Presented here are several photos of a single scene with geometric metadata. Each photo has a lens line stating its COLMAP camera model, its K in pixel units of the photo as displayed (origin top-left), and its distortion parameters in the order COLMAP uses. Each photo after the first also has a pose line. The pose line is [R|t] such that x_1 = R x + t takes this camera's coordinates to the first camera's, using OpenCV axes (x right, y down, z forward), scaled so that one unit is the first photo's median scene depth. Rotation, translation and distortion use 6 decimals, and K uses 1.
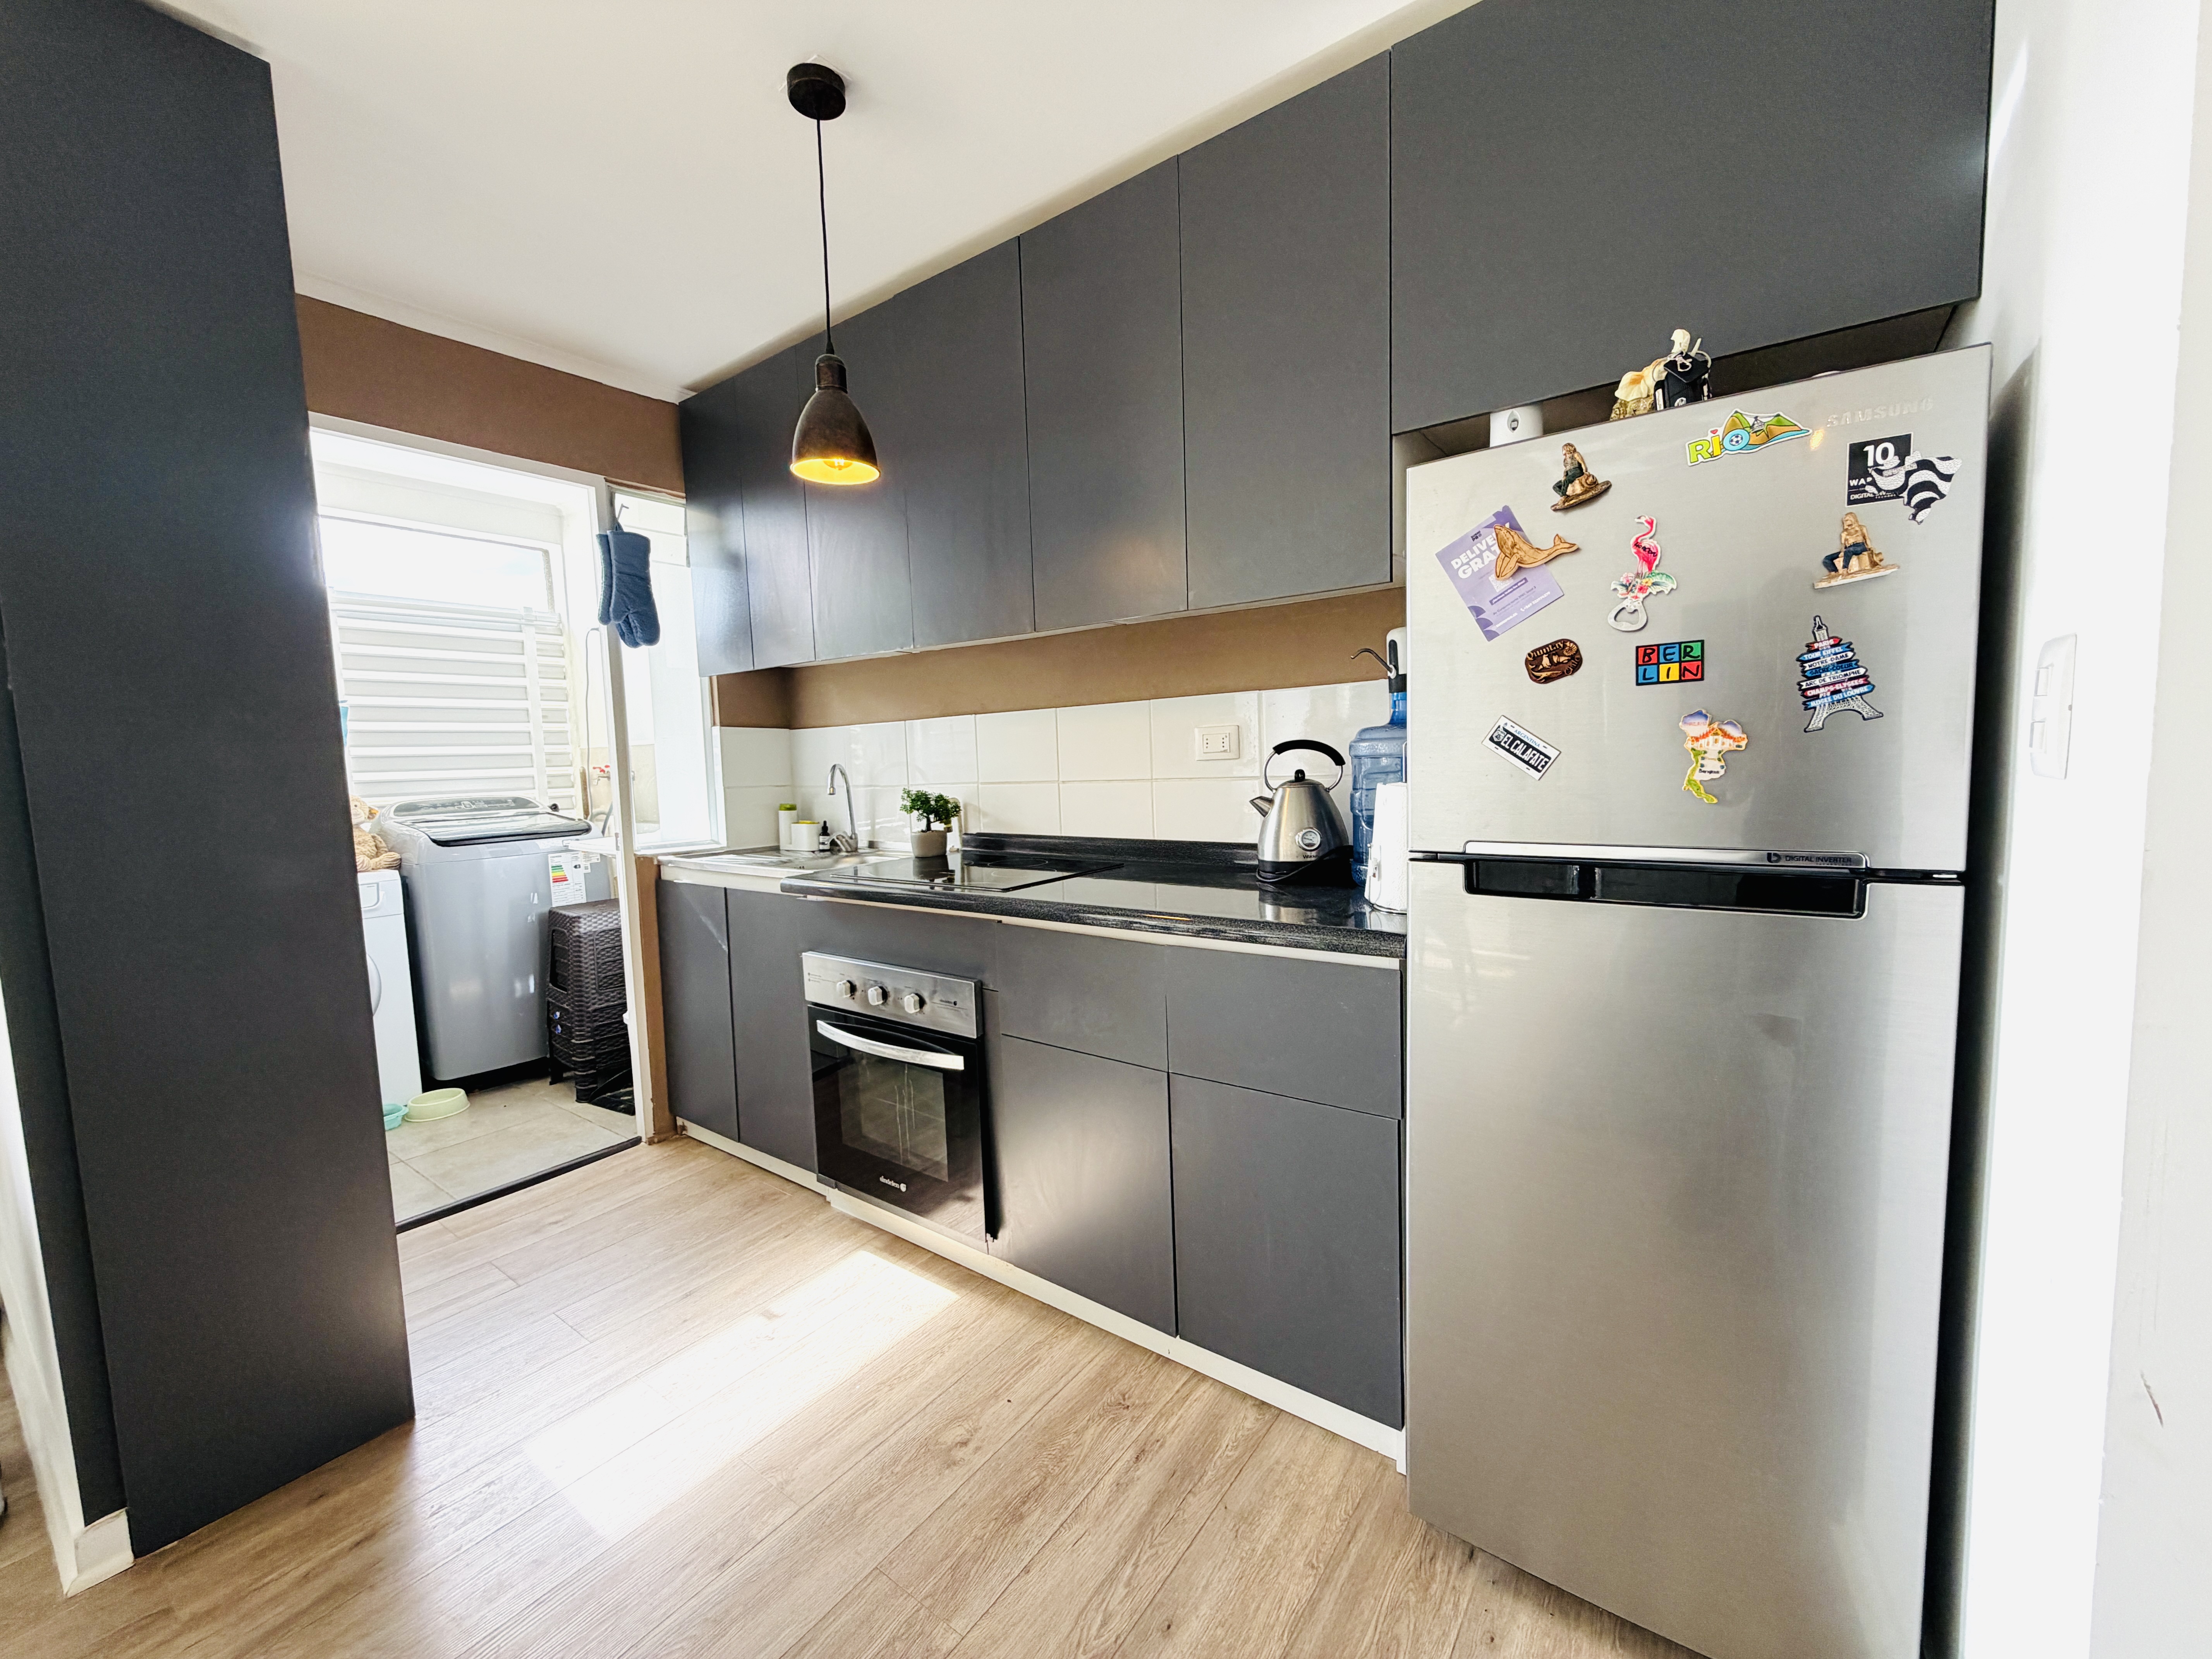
lens RADIAL K [[879.9, 0, 1102.8], [0, 879.9, 831.9], [0, 0, 1]] dist [-0.001032, -0.000343]
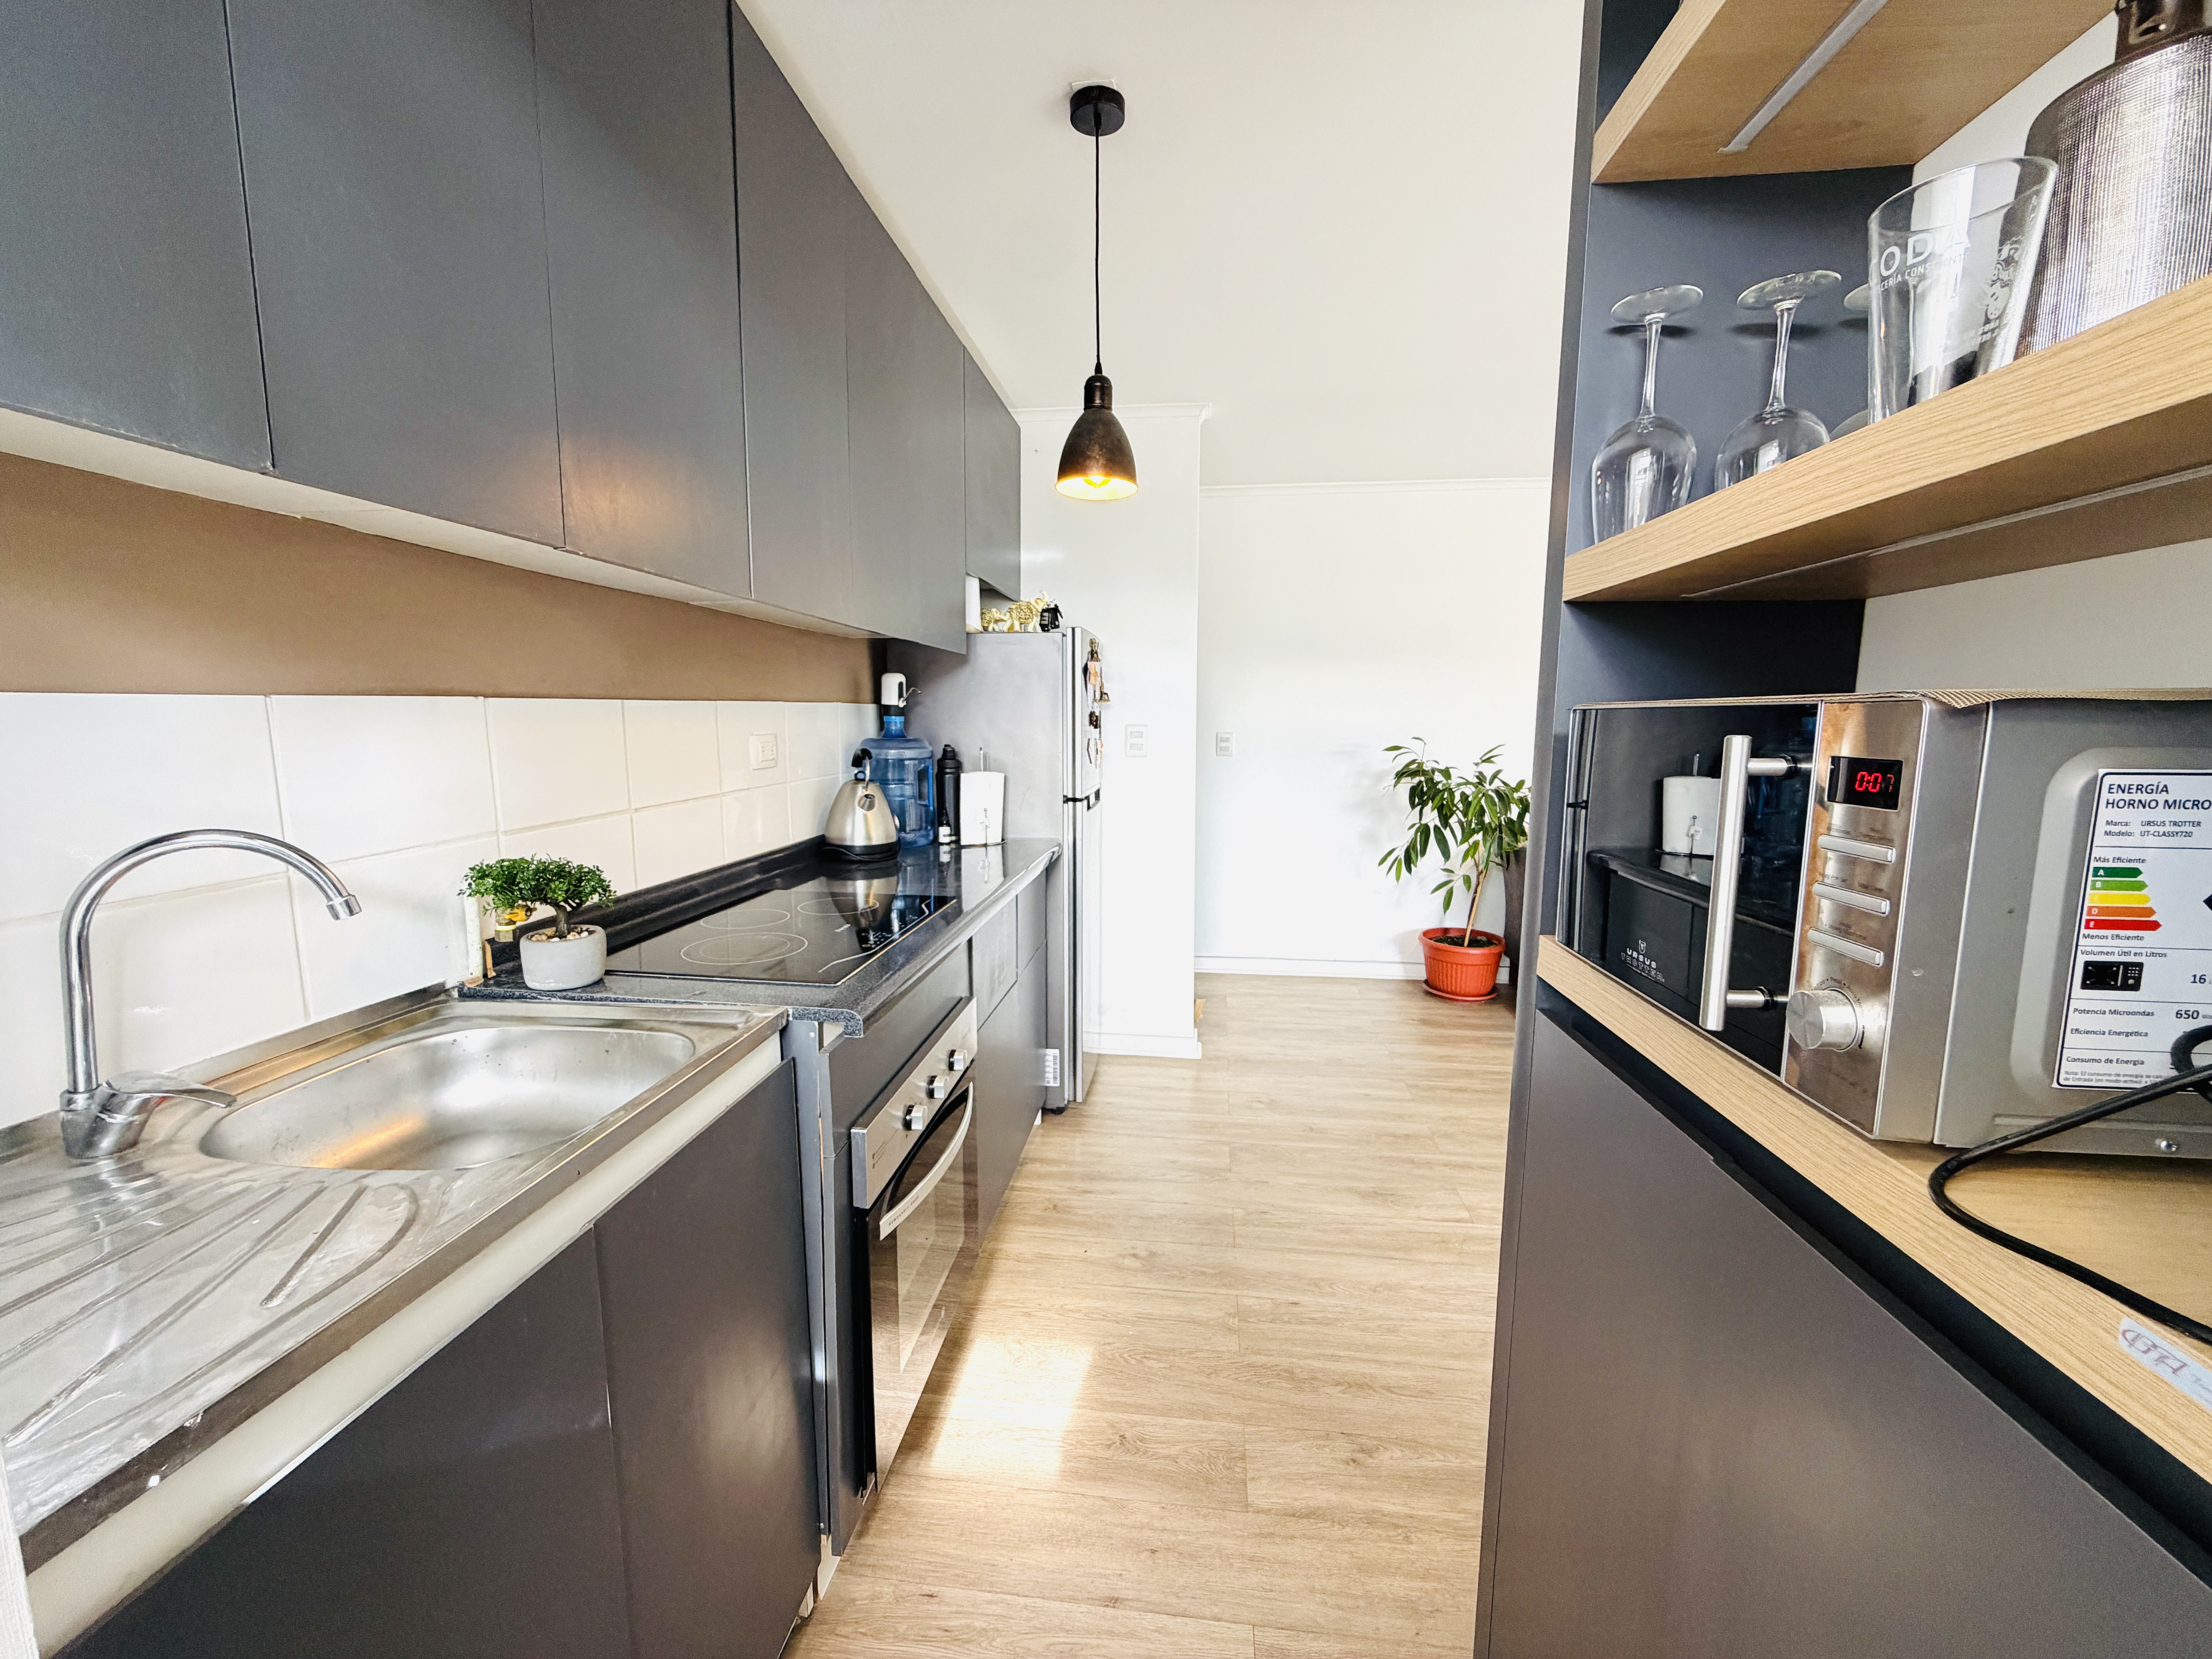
lens RADIAL K [[879.9, 0, 1102.8], [0, 879.9, 831.9], [0, 0, 1]] dist [-0.001032, -0.000343]
pose [[-0.490559, -0.079577, 0.867767, -0.766559], [0.090436, 0.985795, 0.141525, -0.095766], [-0.866702, 0.147904, -0.476394, 0.960583]]
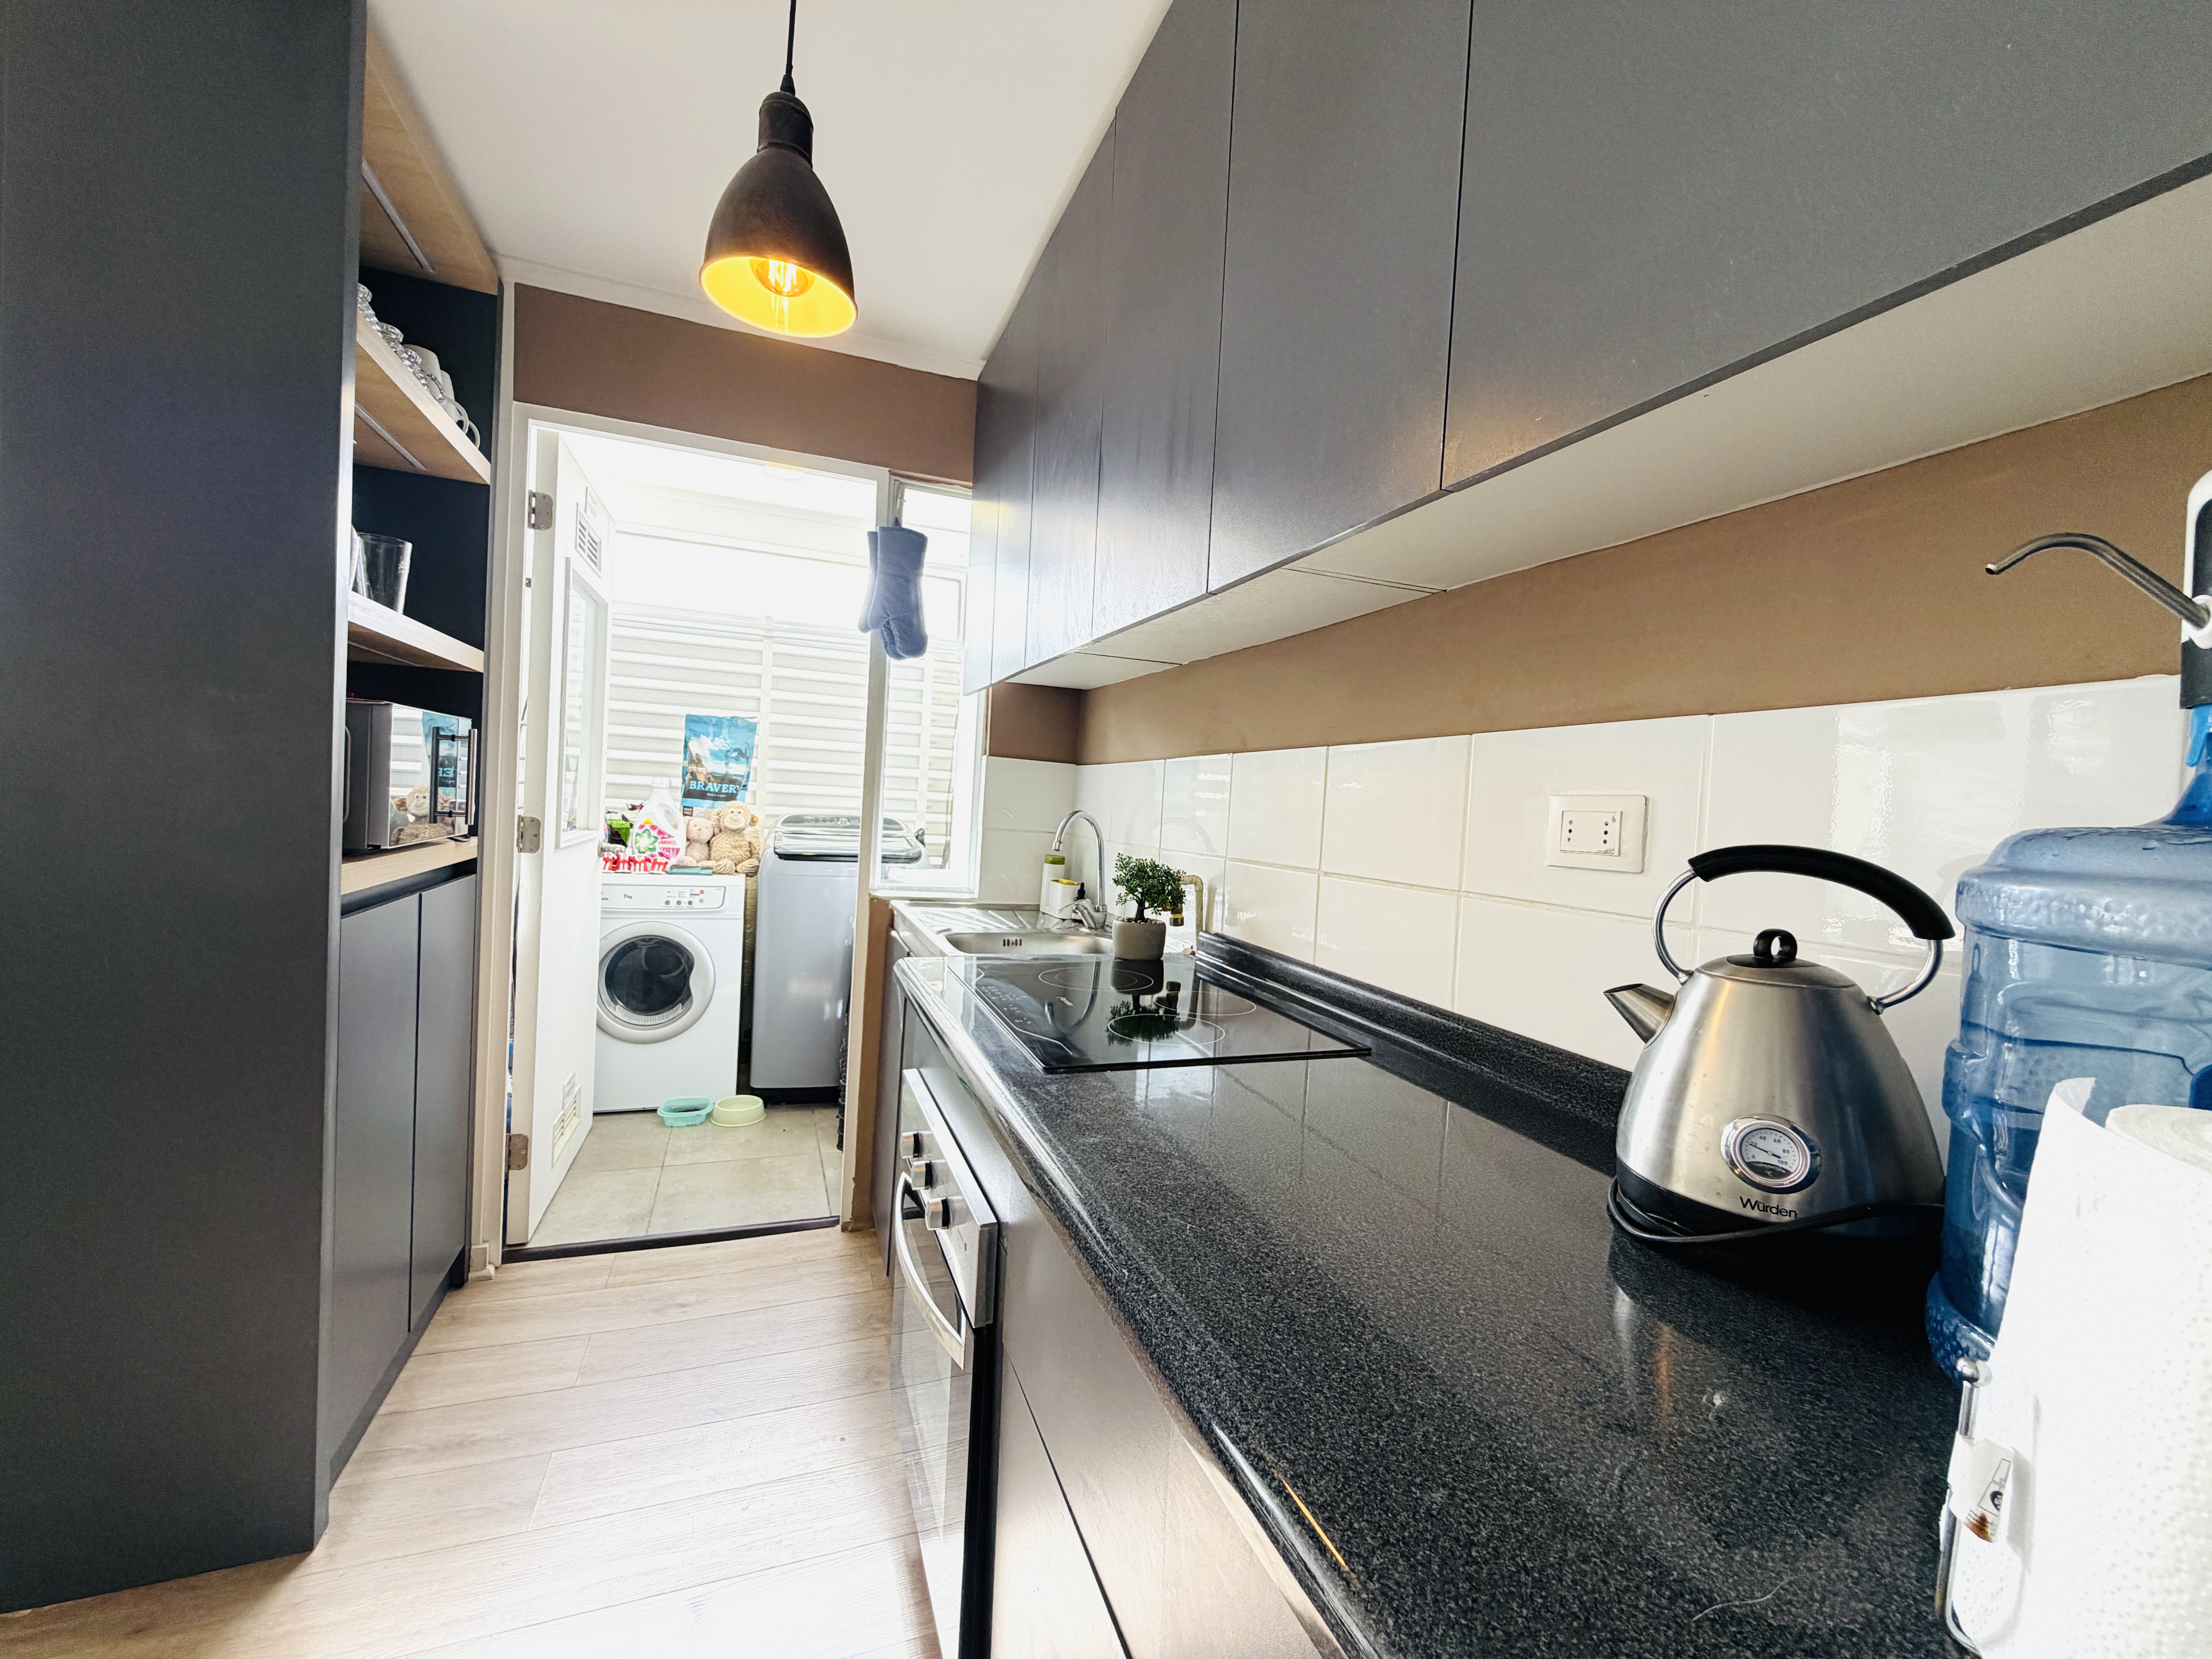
lens RADIAL K [[879.9, 0, 1102.8], [0, 879.9, 831.9], [0, 0, 1]] dist [-0.001032, -0.000343]
pose [[0.836449, 0.097817, -0.539245, 0.135109], [-0.130983, 0.991109, -0.023391, -0.048611], [0.532163, 0.090197, 0.841824, 0.411253]]
